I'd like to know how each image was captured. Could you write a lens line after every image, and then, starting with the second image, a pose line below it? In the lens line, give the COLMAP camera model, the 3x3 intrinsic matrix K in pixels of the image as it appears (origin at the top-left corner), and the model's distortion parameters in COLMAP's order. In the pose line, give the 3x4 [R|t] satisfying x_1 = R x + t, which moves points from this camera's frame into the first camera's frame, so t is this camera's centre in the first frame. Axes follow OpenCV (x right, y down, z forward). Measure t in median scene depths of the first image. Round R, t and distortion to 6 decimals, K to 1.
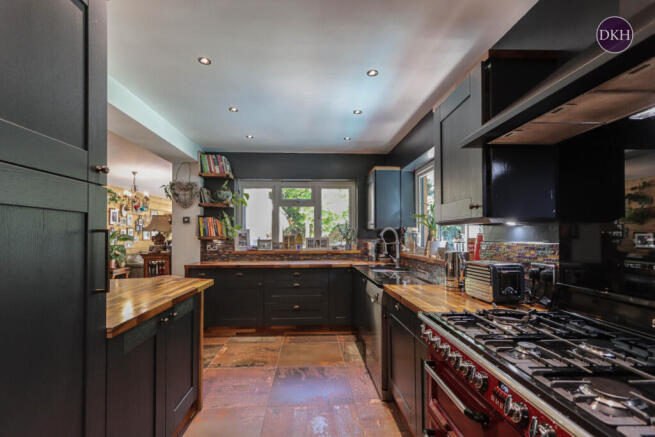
lens RADIAL K [[306.4, 0, 318.0], [0, 306.4, 227.3], [0, 0, 1]] dist [-0.000090, -0.000025]
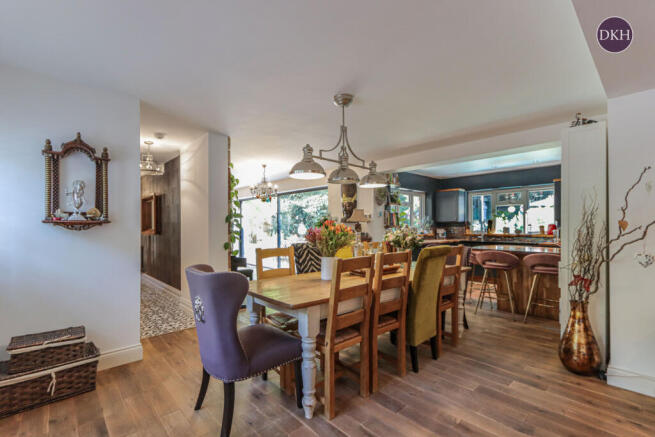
lens RADIAL K [[306.4, 0, 318.0], [0, 306.4, 227.3], [0, 0, 1]] dist [-0.000090, -0.000025]
pose [[0.761327, -0.003258, 0.648359, -1.524523], [-0.009330, 0.999829, 0.015979, 0.015875], [-0.648300, -0.018215, 0.761167, 0.120982]]
